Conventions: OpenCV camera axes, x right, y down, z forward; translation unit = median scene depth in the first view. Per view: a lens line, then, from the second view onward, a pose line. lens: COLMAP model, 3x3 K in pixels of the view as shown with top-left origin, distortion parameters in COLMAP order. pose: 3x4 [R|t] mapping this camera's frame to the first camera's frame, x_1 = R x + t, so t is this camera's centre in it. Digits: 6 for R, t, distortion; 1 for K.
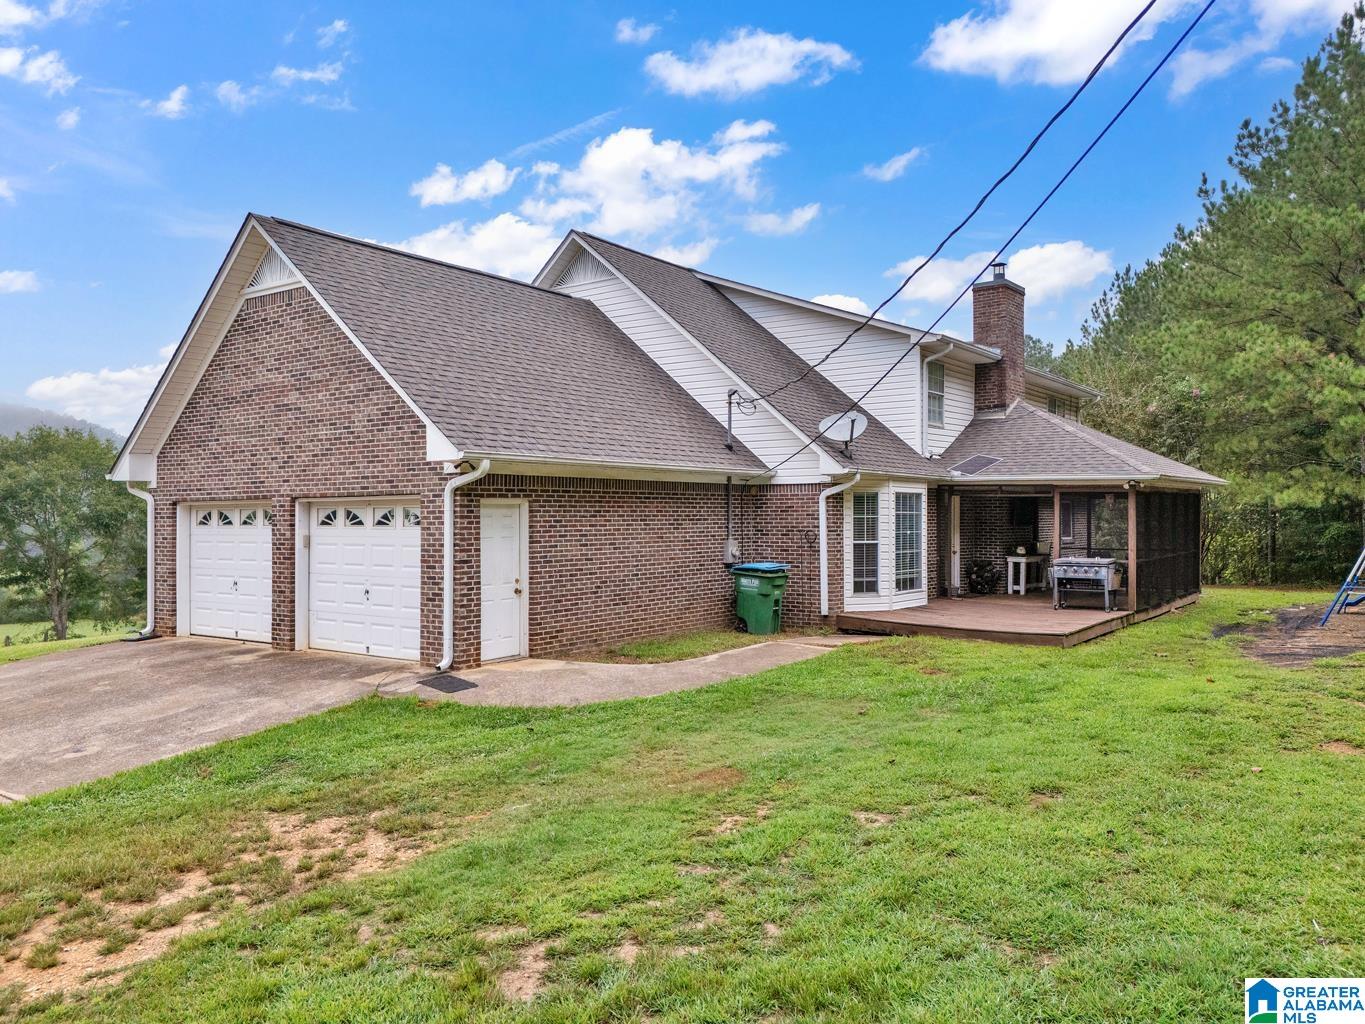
lens RADIAL K [[1006.3, 0, 680.5], [0, 1006.3, 502.7], [0, 0, 1]] dist [0.054272, -0.032839]
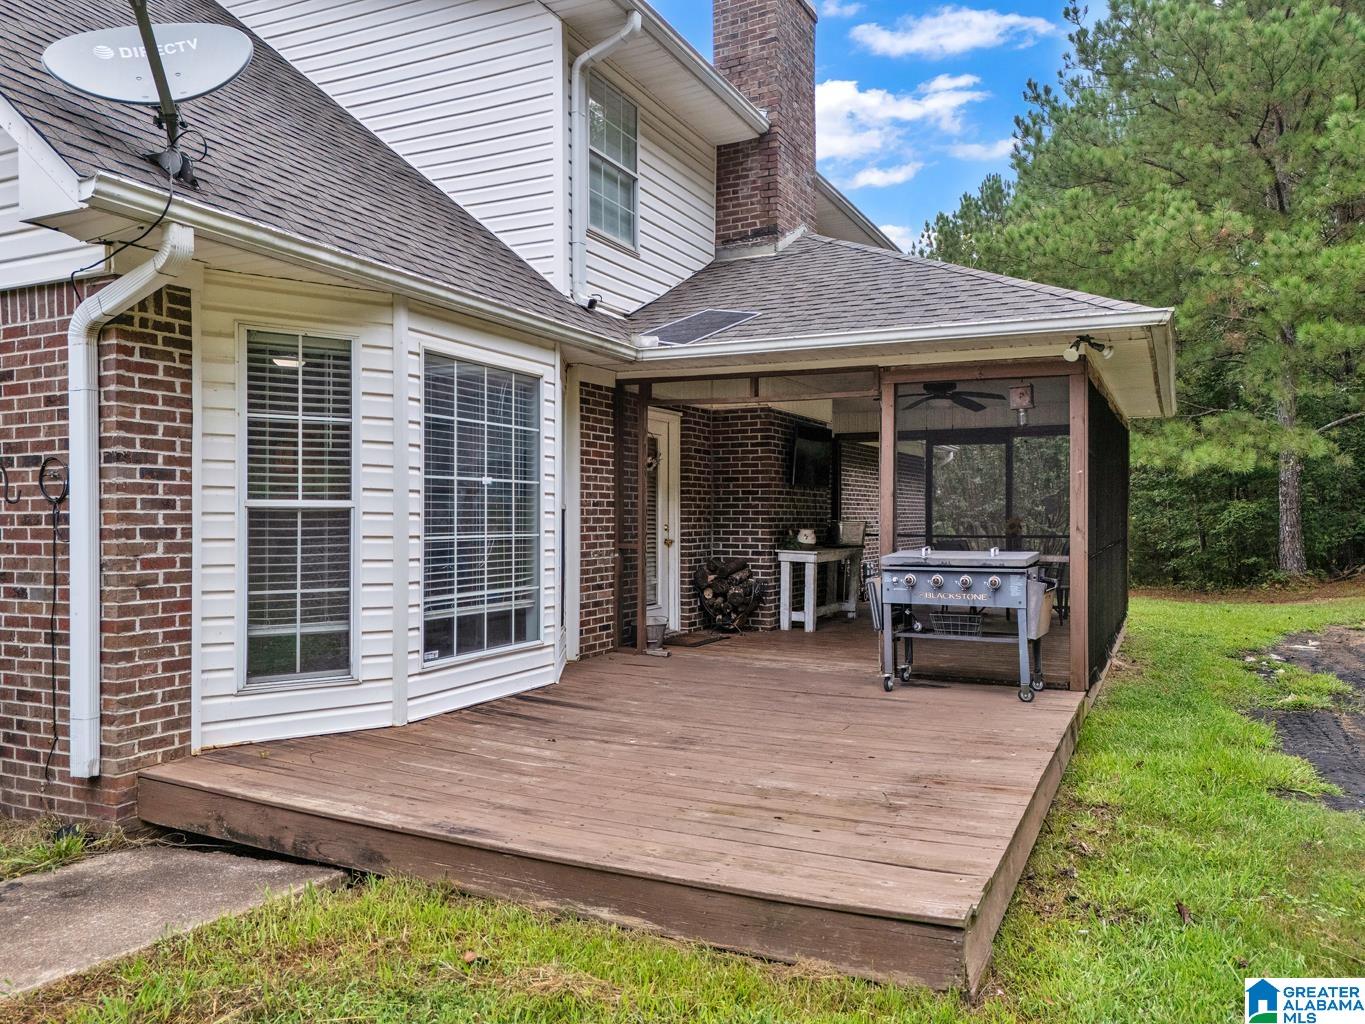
lens RADIAL K [[1006.3, 0, 680.7], [0, 1006.3, 508.7], [0, 0, 1]] dist [0.054272, -0.032839]
pose [[0.983118, -0.000288, 0.182973, 0.209103], [-0.000758, 0.999984, 0.005648, 0.033699], [-0.182972, -0.005691, 0.983102, 0.596467]]
